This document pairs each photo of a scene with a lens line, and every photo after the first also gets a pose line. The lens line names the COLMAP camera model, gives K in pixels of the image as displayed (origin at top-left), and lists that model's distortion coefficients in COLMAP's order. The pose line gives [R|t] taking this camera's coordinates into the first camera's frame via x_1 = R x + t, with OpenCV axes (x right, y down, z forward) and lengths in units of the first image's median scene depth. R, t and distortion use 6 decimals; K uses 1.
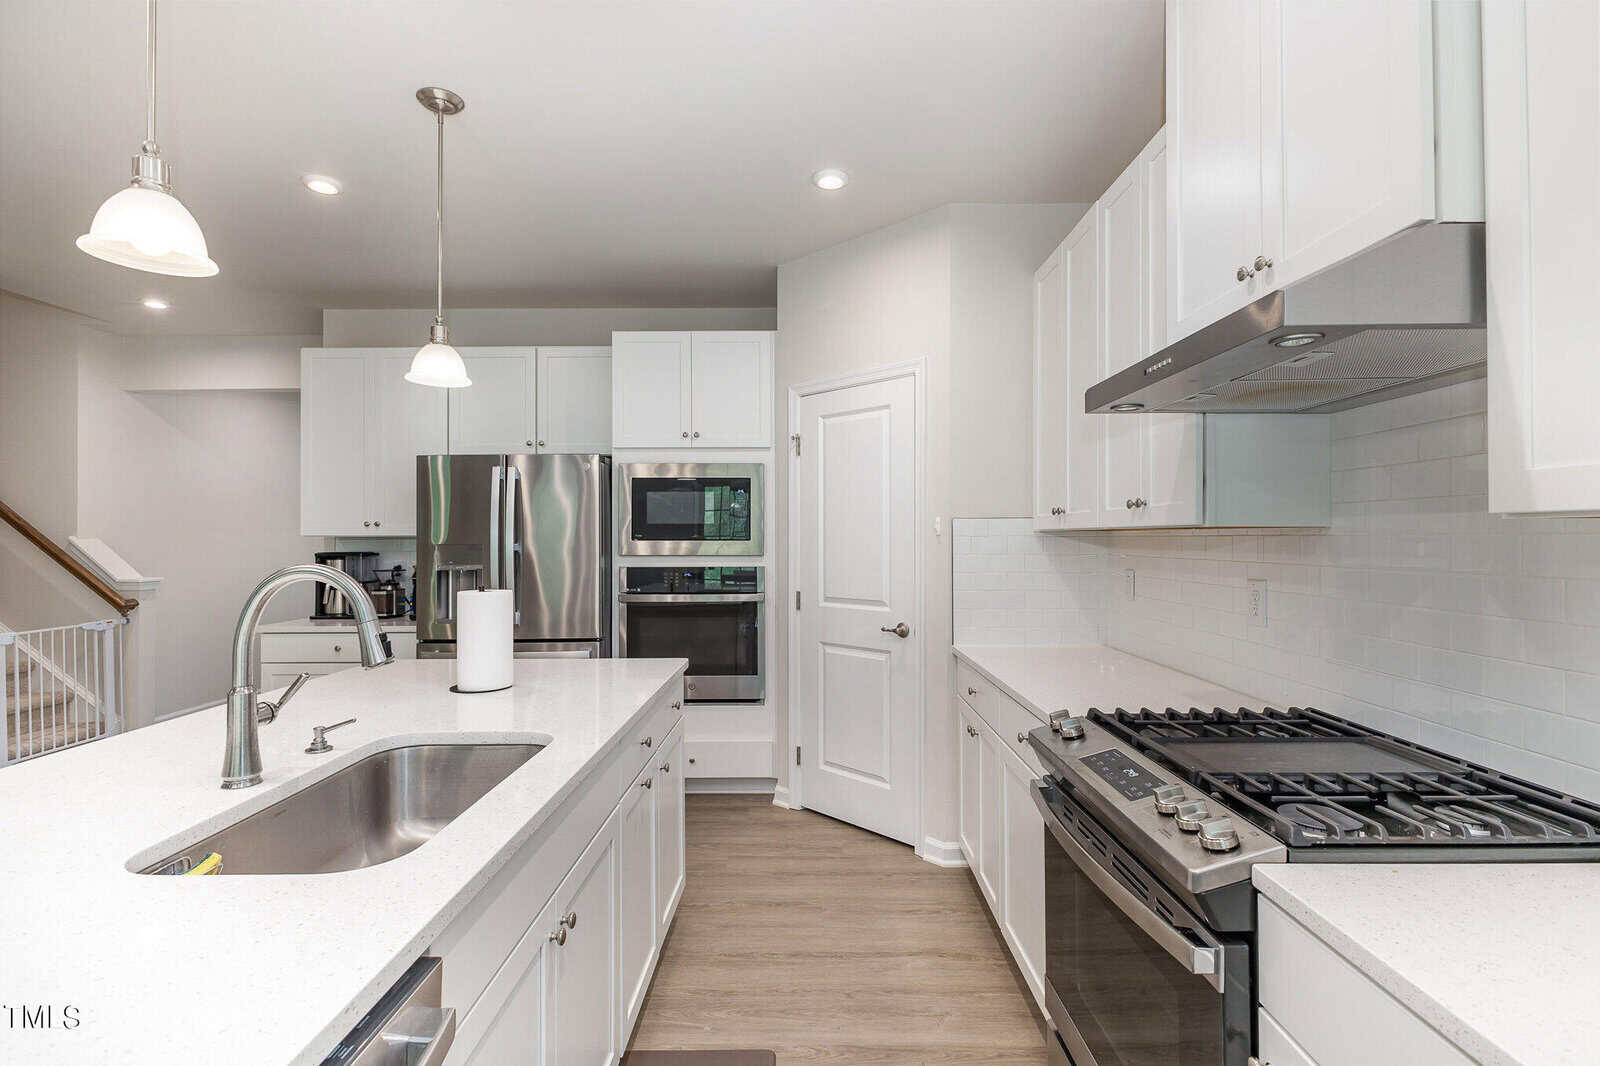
lens RADIAL K [[771.5, 0, 794.8], [0, 771.5, 529.2], [0, 0, 1]] dist [0.001509, -0.000071]
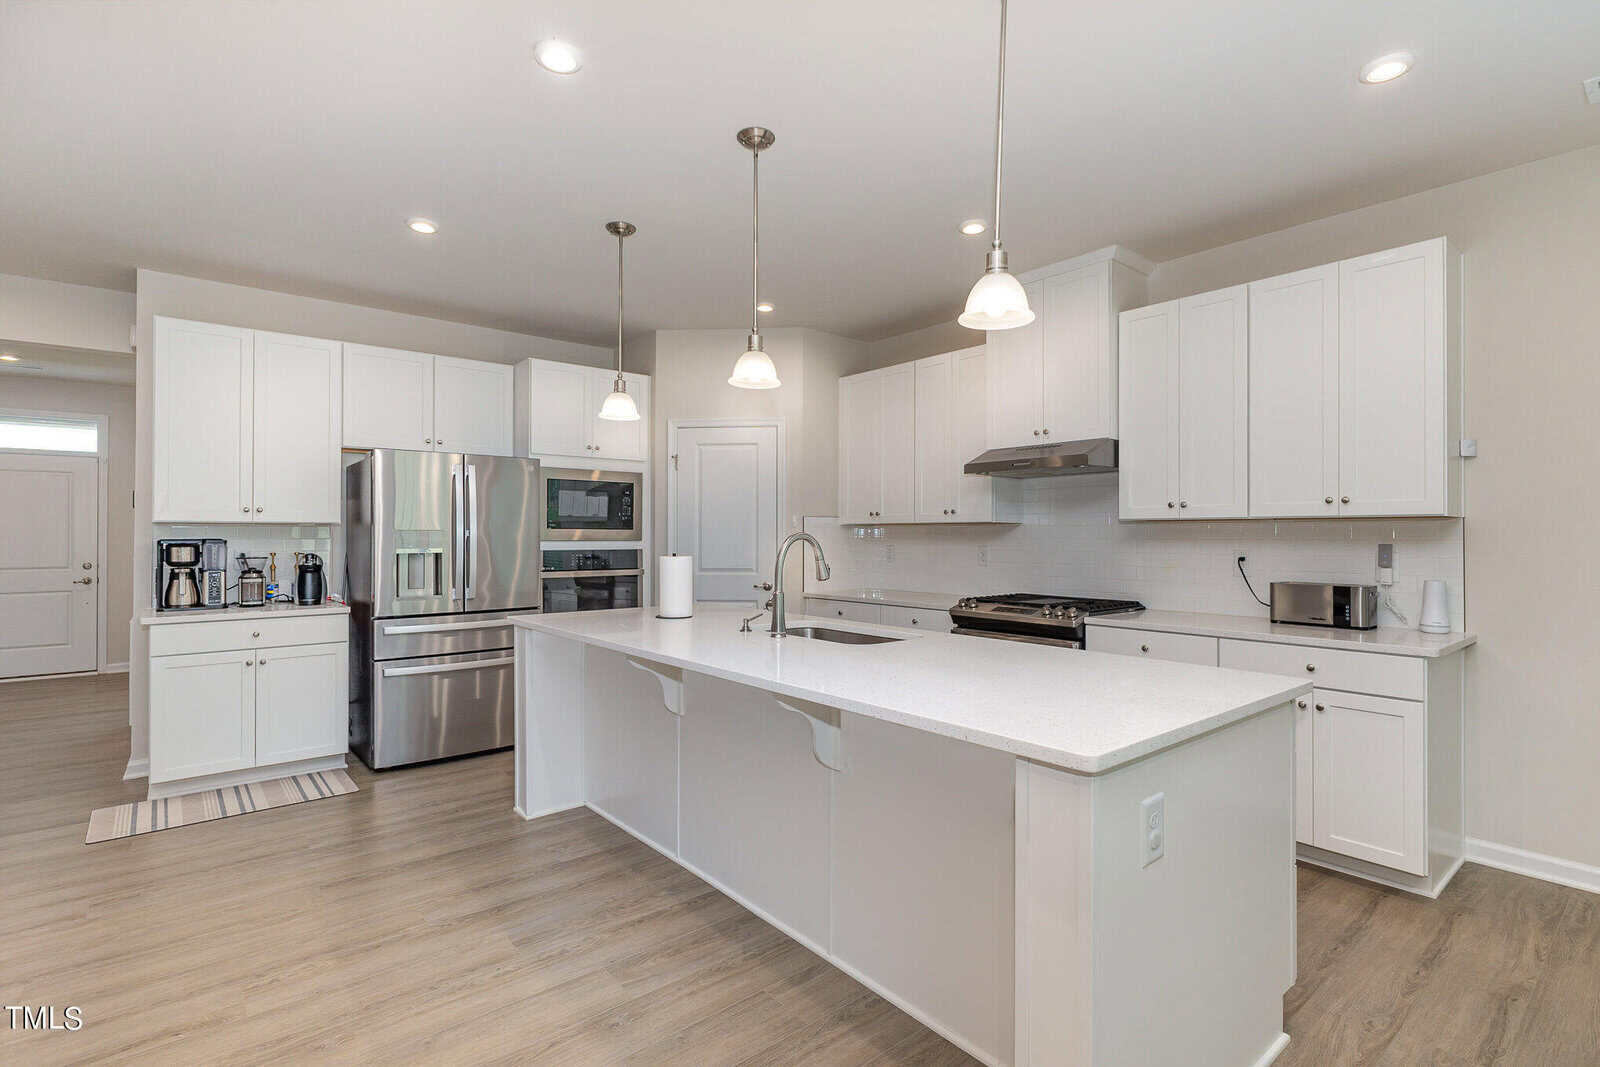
lens RADIAL K [[771.5, 0, 815.0], [0, 771.5, 536.7], [0, 0, 1]] dist [0.001509, -0.000071]
pose [[0.756090, 0.003618, 0.654458, -0.701209], [-0.010651, 0.999920, 0.006777, 0.014690], [-0.654381, -0.012094, 0.756068, -0.227433]]
